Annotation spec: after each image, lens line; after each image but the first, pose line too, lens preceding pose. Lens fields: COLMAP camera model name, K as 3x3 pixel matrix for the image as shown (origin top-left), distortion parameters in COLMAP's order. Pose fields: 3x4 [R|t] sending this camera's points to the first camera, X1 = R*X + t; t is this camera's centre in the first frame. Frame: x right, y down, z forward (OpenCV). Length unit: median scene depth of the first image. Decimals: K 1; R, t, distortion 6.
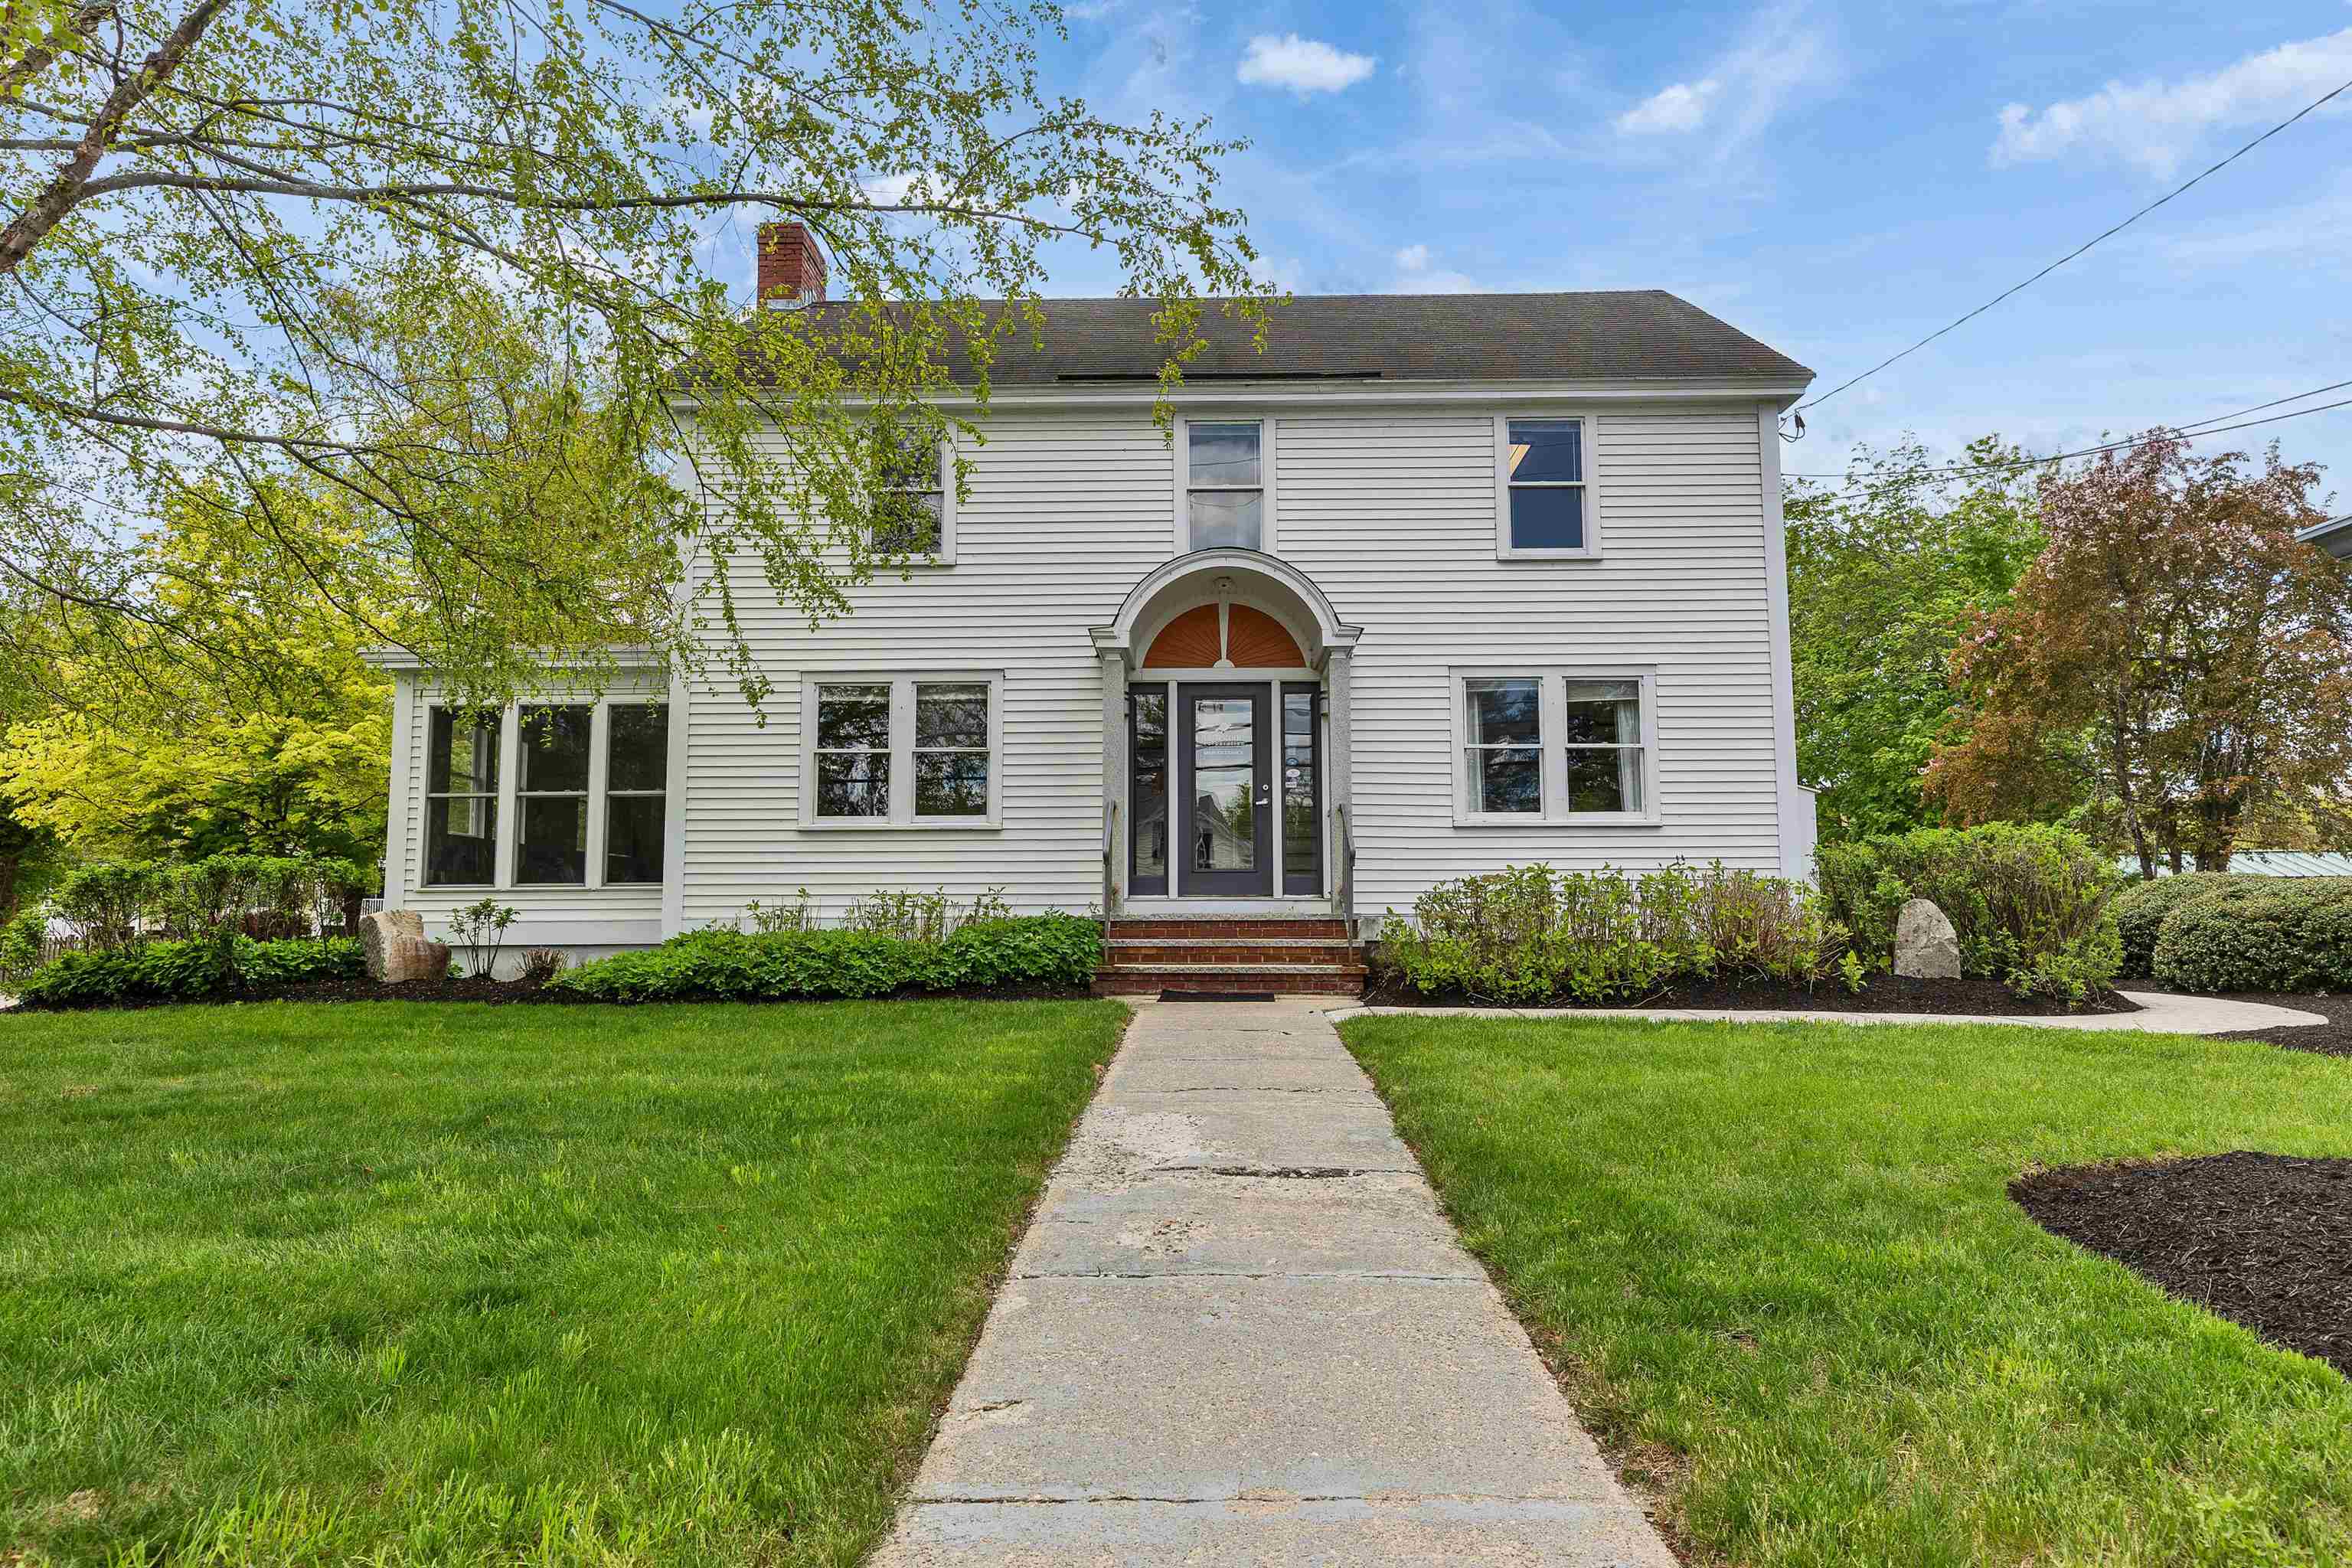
lens RADIAL K [[1495.0, 0, 1182.6], [0, 1495.0, 774.6], [0, 0, 1]] dist [0.015548, -0.000027]
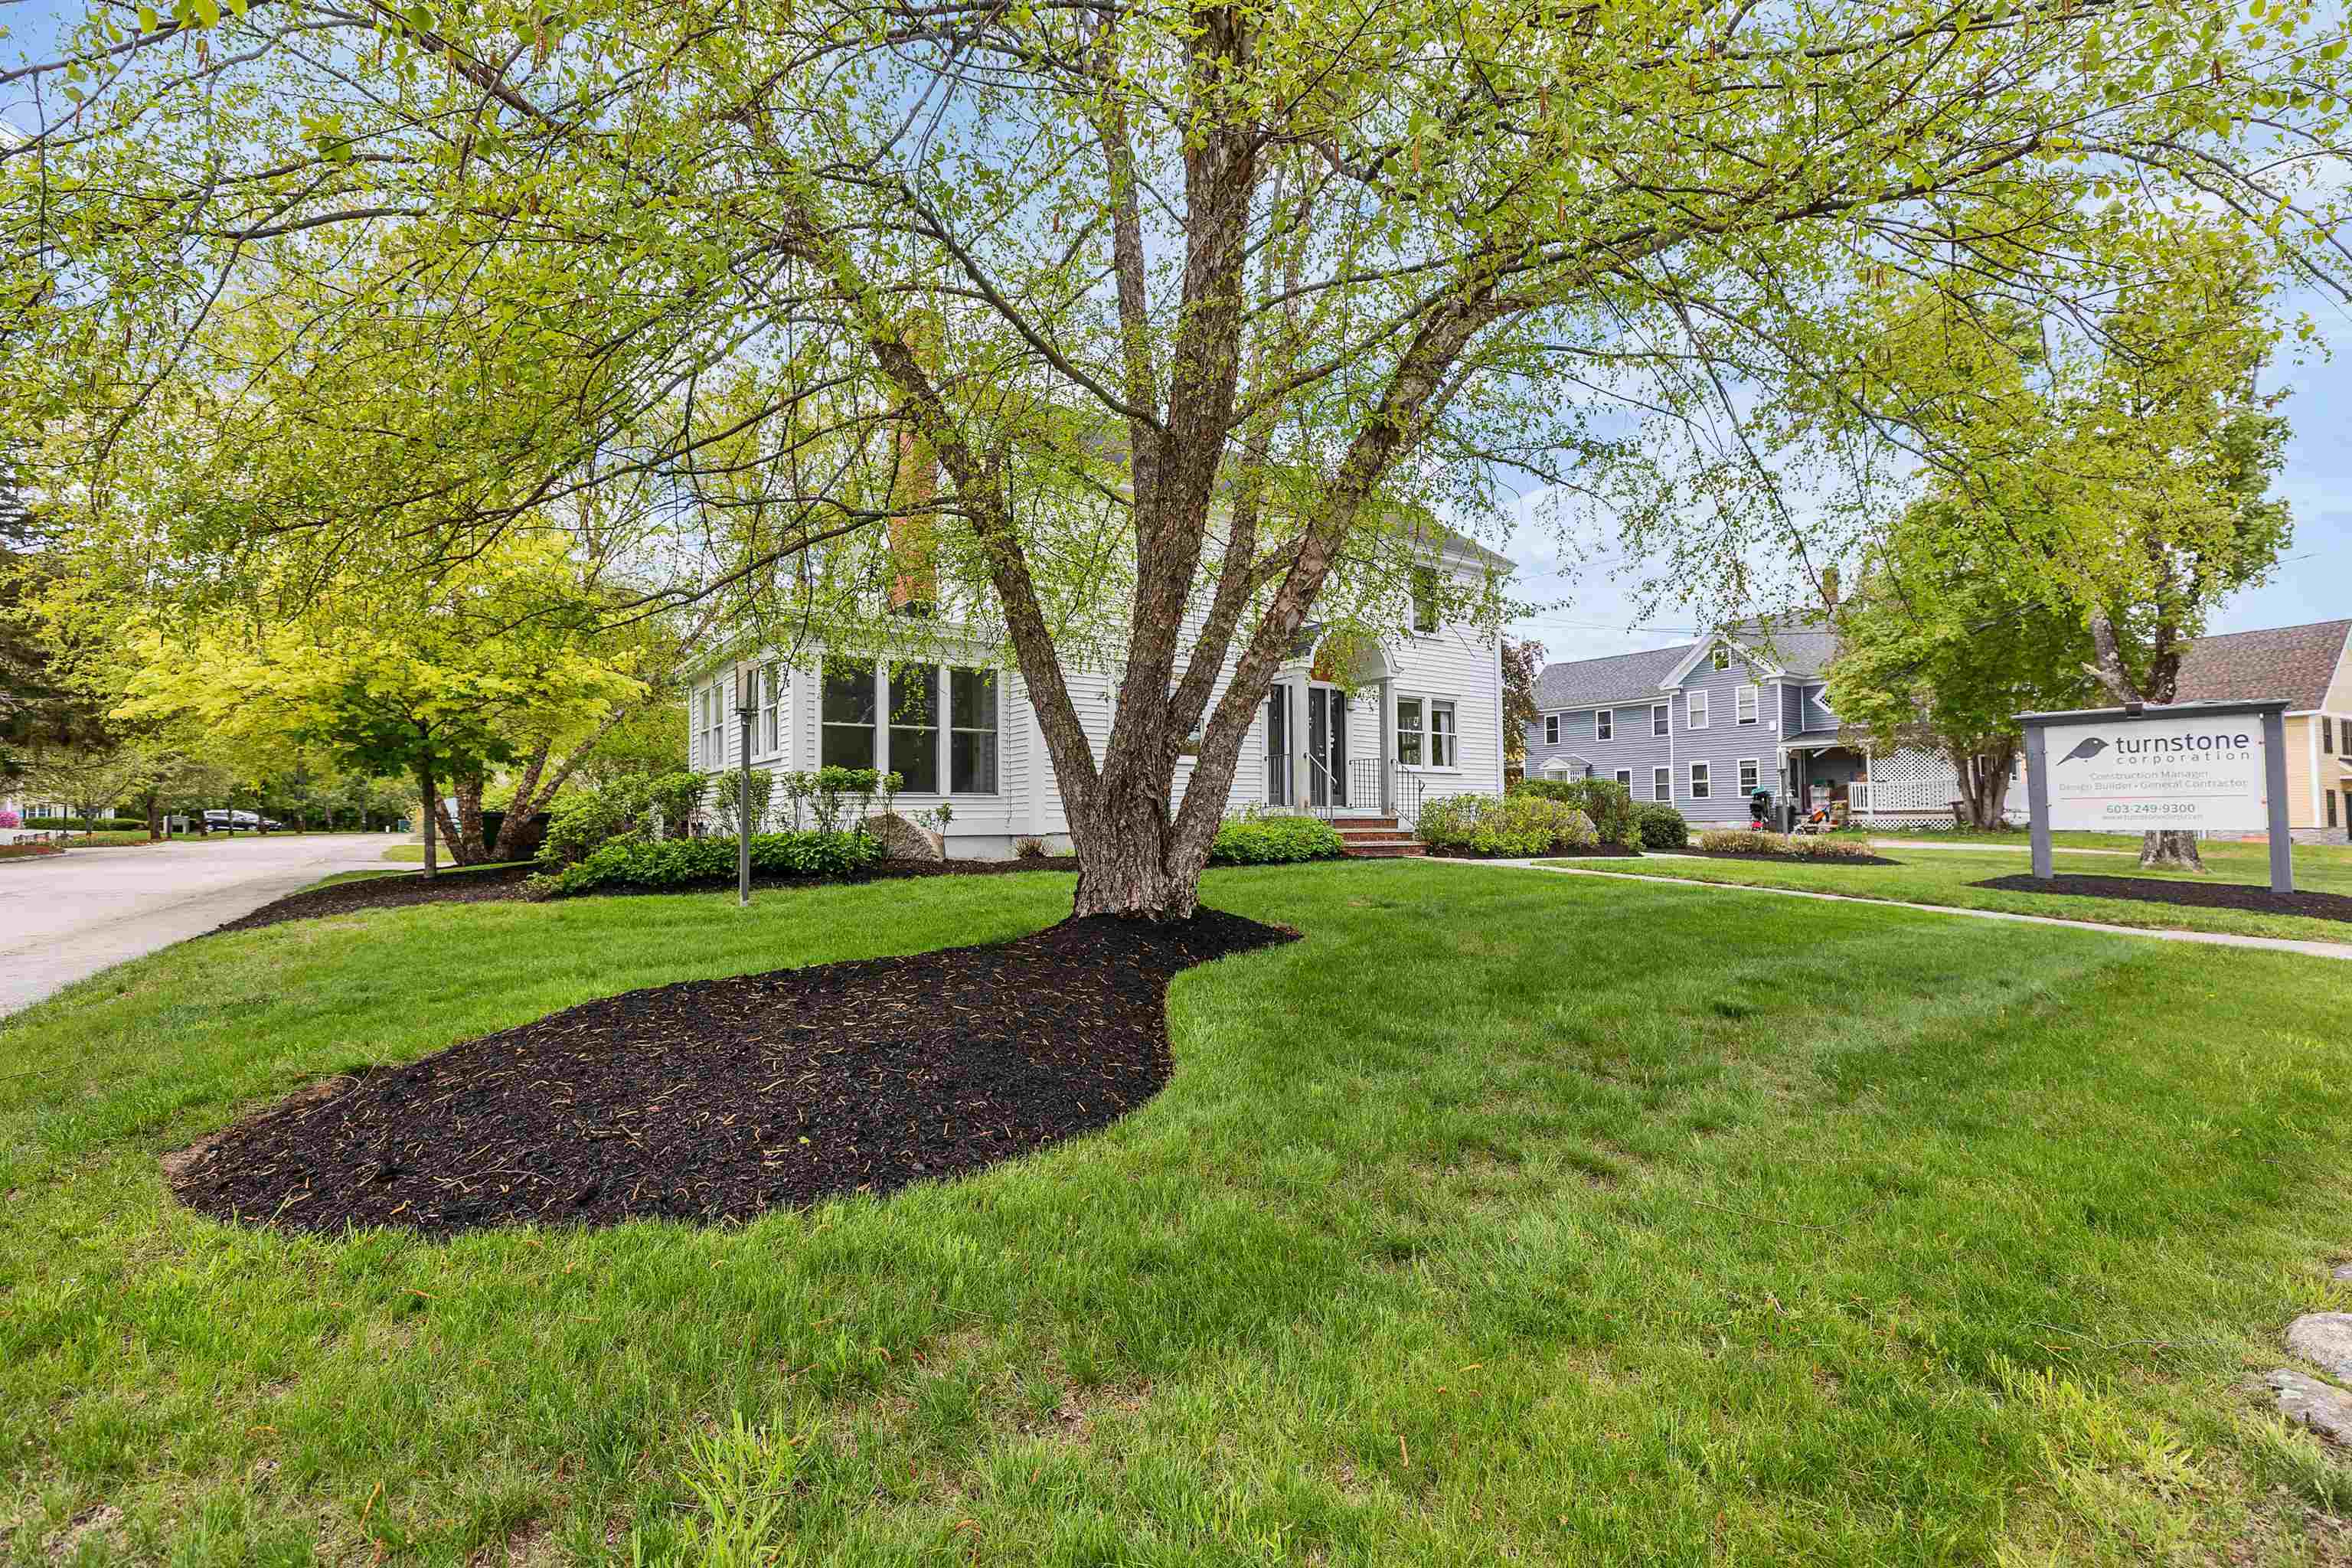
lens RADIAL K [[1059.4, 0, 1174.6], [0, 1059.4, 779.0], [0, 0, 1]] dist [0.008063, -0.000858]
pose [[0.794525, 0.023953, 0.606759, -1.008957], [-0.056278, 0.997826, 0.034303, 0.015317], [-0.604618, -0.061402, 0.794145, 0.086438]]
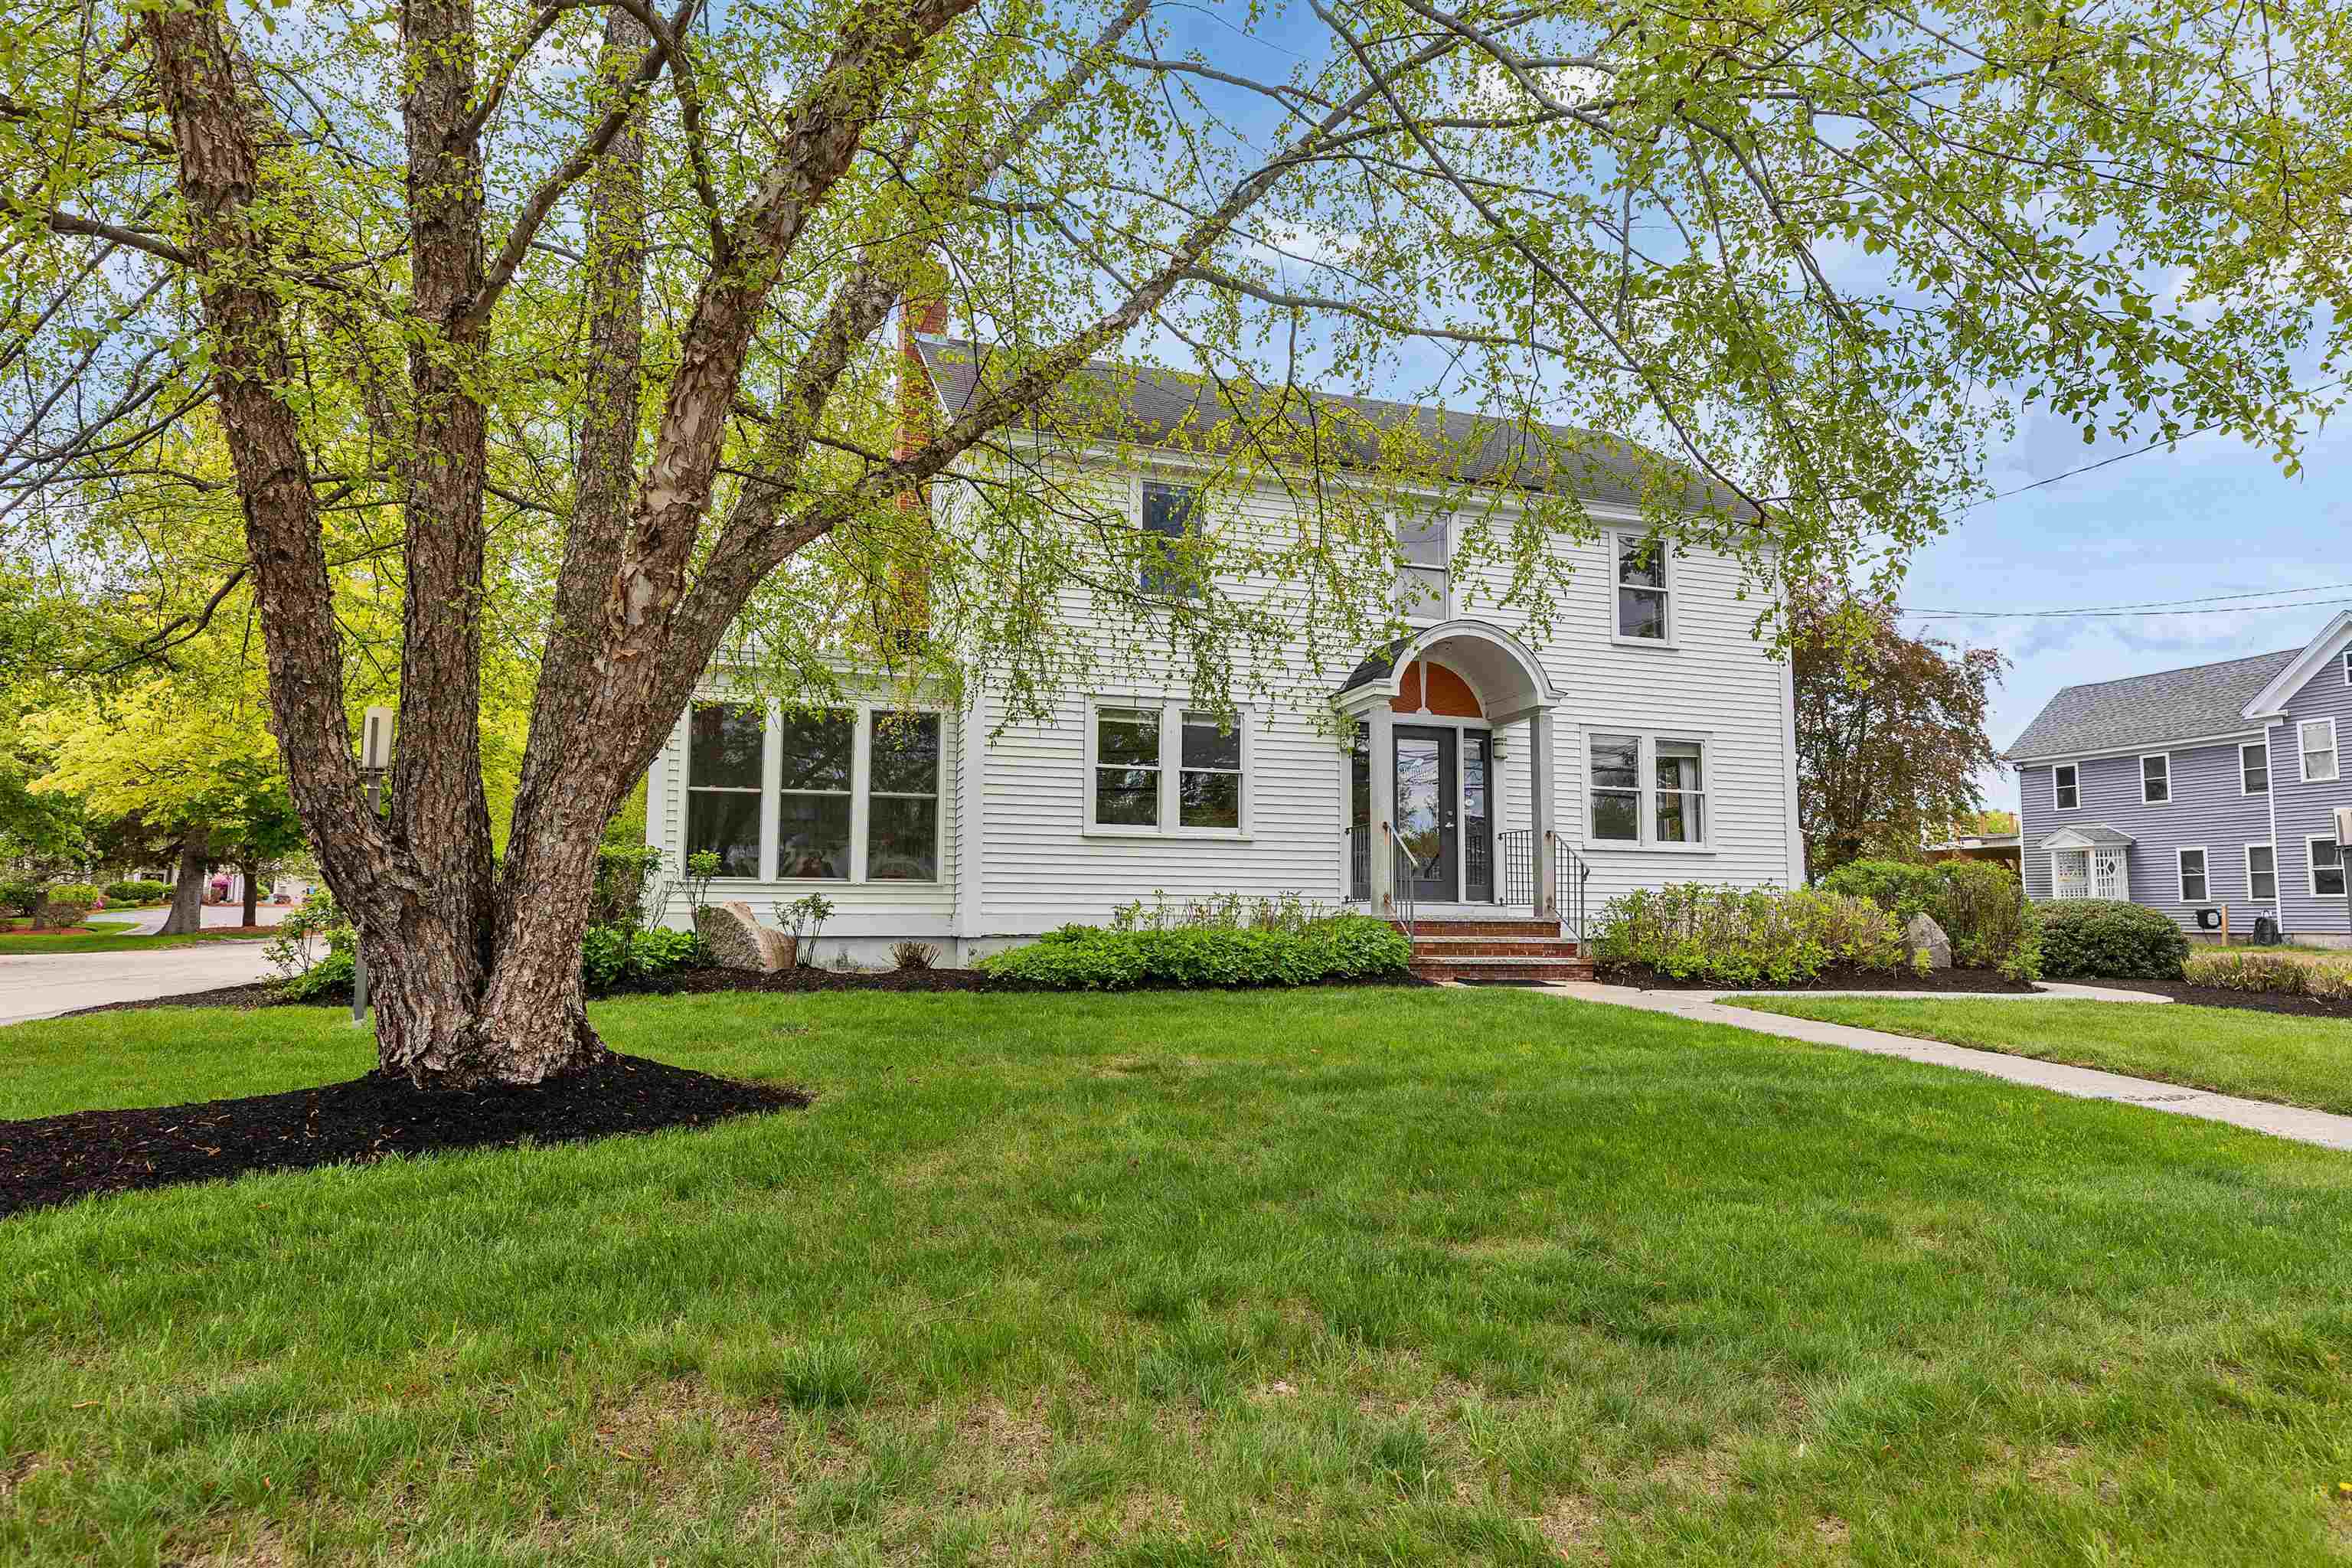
lens RADIAL K [[1338.3, 0, 1177.5], [0, 1338.3, 790.5], [0, 0, 1]] dist [0.005034, 0.000675]
pose [[0.943363, 0.043006, 0.328964, -0.600290], [-0.044304, 0.999012, -0.003555, 0.004165], [-0.328792, -0.011221, 0.944336, 0.038015]]
